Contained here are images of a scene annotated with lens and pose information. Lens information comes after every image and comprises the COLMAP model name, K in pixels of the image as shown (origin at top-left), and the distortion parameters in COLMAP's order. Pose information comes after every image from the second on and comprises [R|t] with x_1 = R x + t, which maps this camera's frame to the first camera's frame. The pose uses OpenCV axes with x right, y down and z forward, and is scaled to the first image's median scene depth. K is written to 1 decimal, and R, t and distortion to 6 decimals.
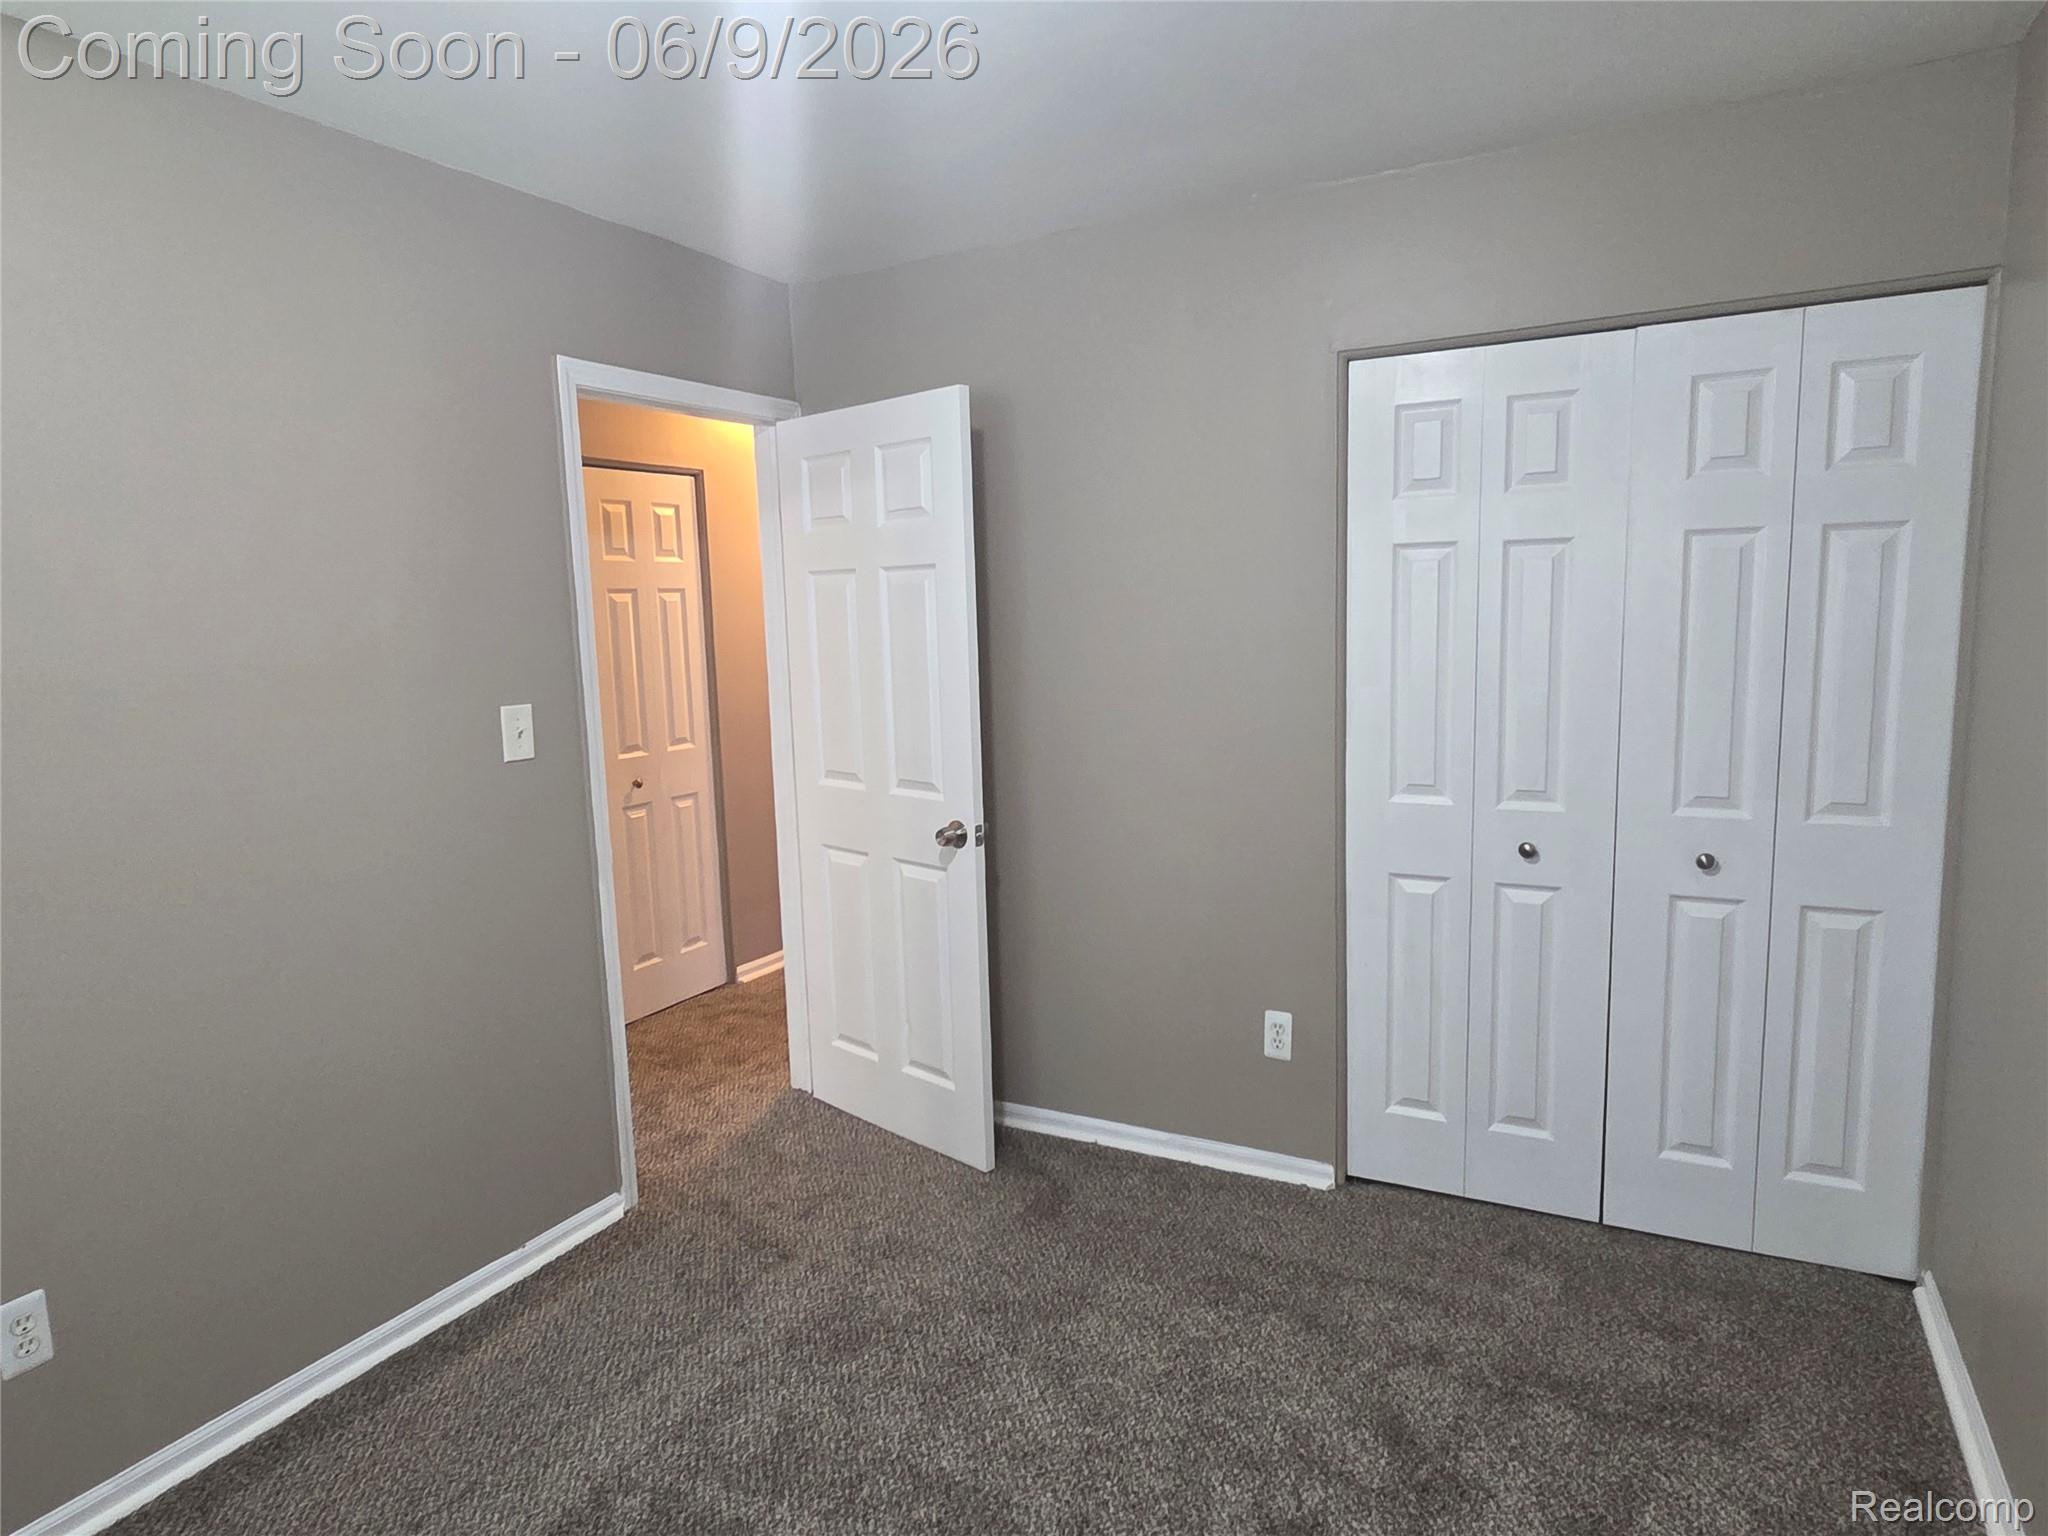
lens RADIAL K [[1237.4, 0, 1015.7], [0, 1237.4, 776.2], [0, 0, 1]] dist [-0.006812, 0.006424]
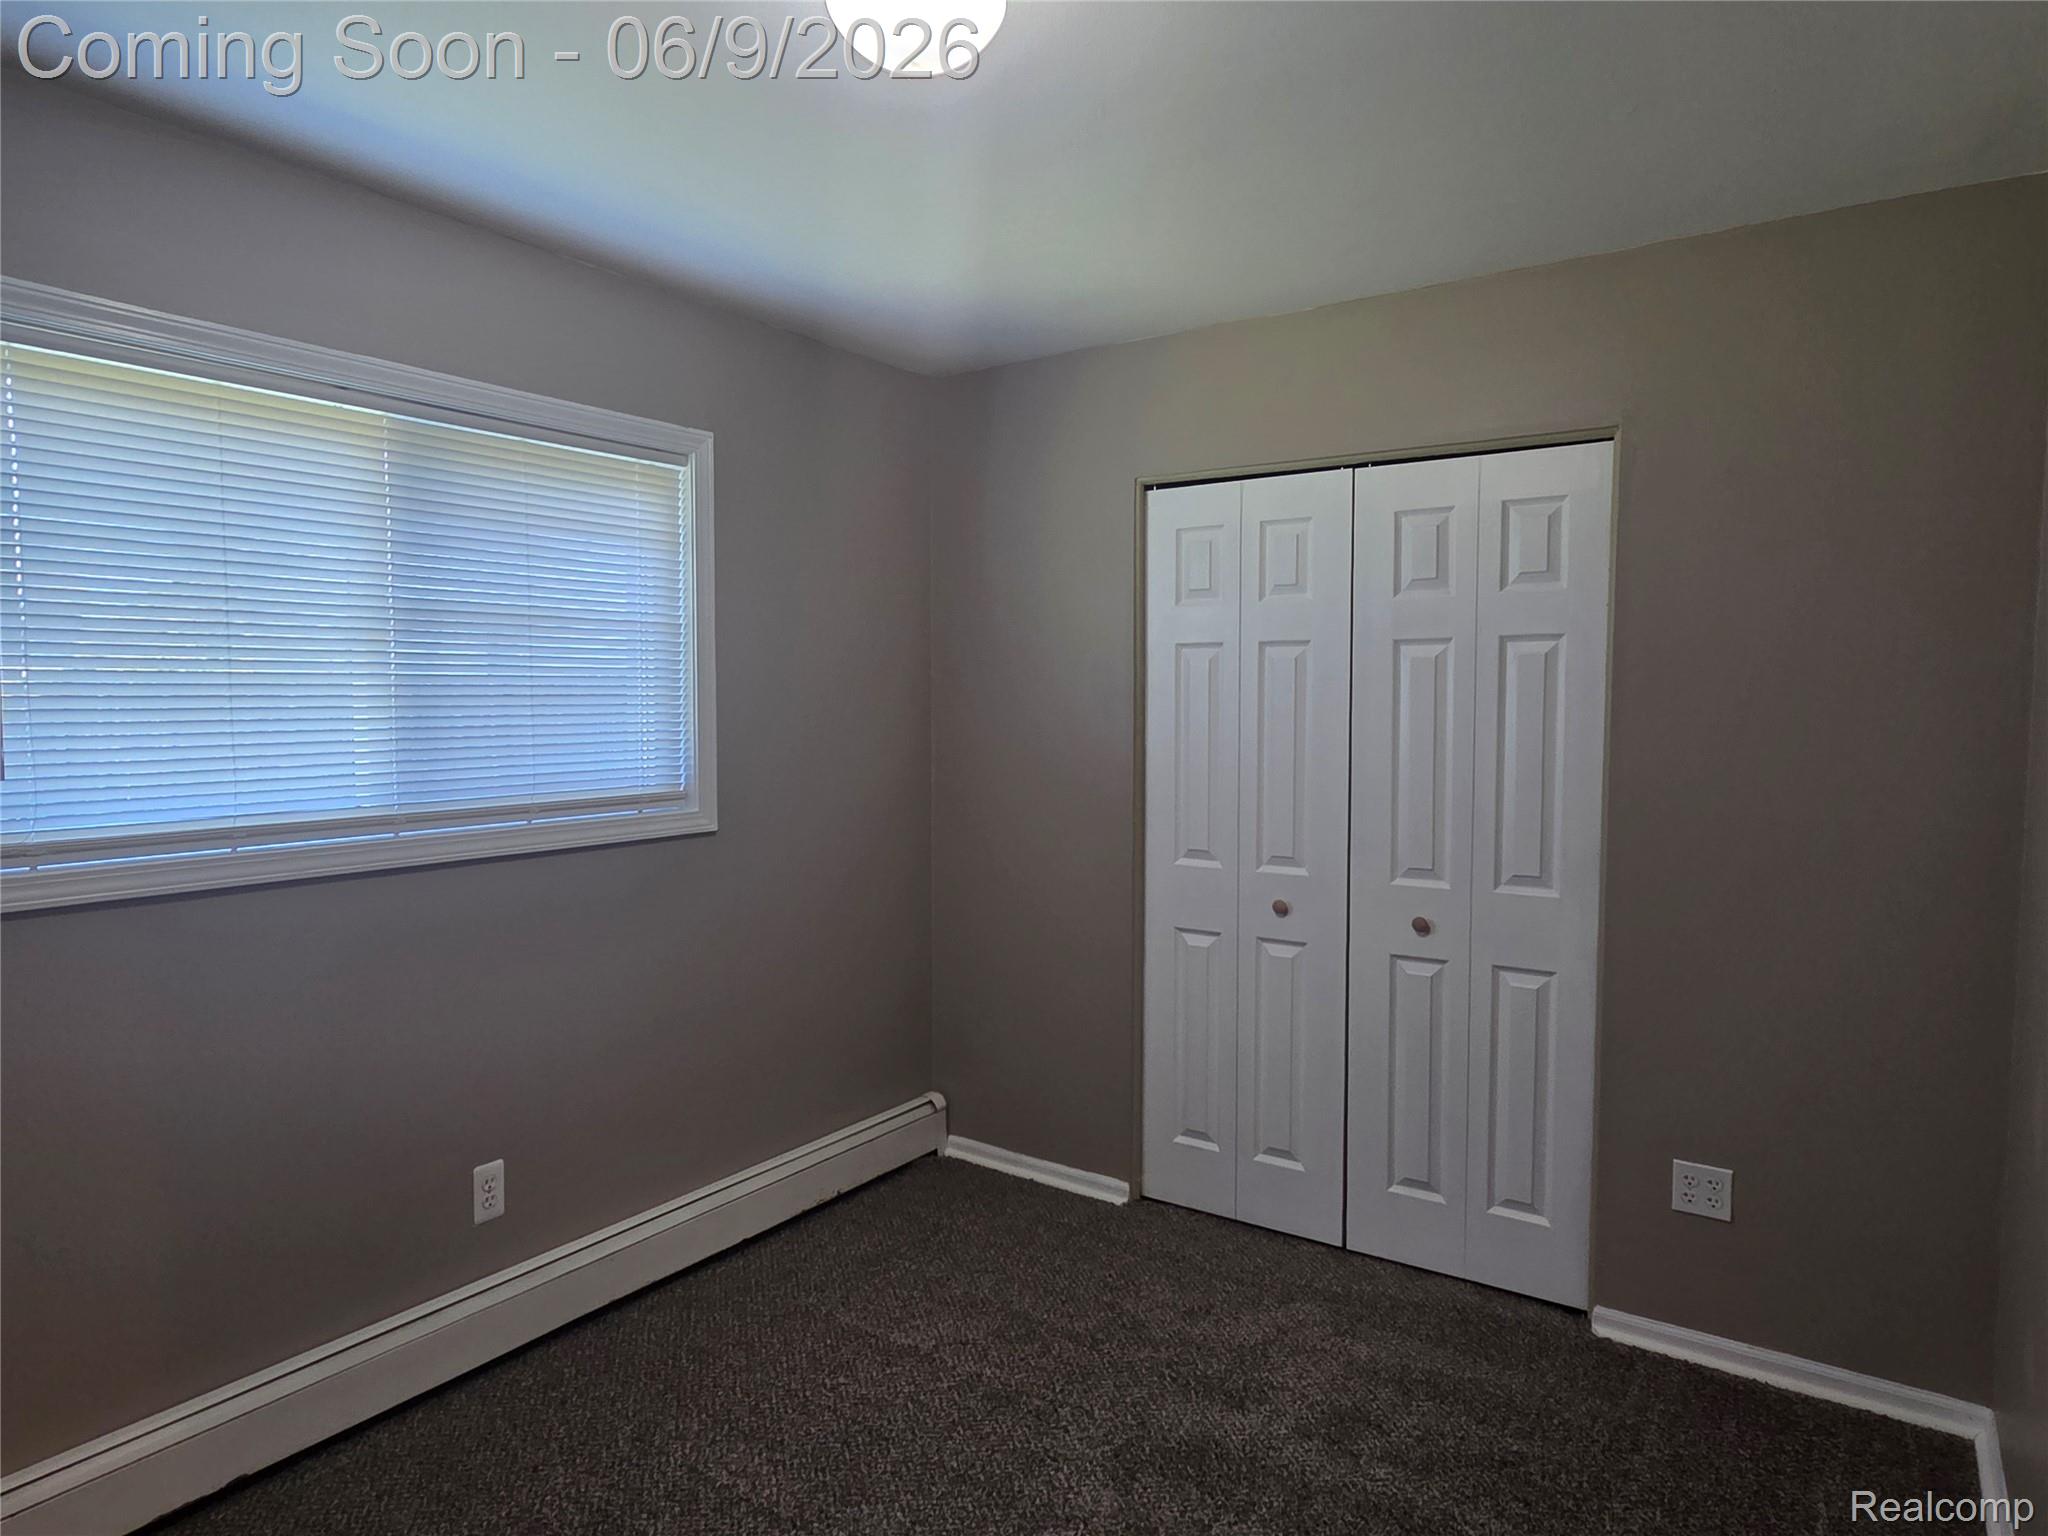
lens RADIAL K [[1237.4, 0, 1045.7], [0, 1237.4, 756.1], [0, 0, 1]] dist [-0.006812, 0.006424]
pose [[0.992750, 0.032660, -0.115678, 0.320222], [-0.041654, 0.996222, -0.076206, 0.014579], [0.112752, 0.080472, 0.990359, -0.173049]]
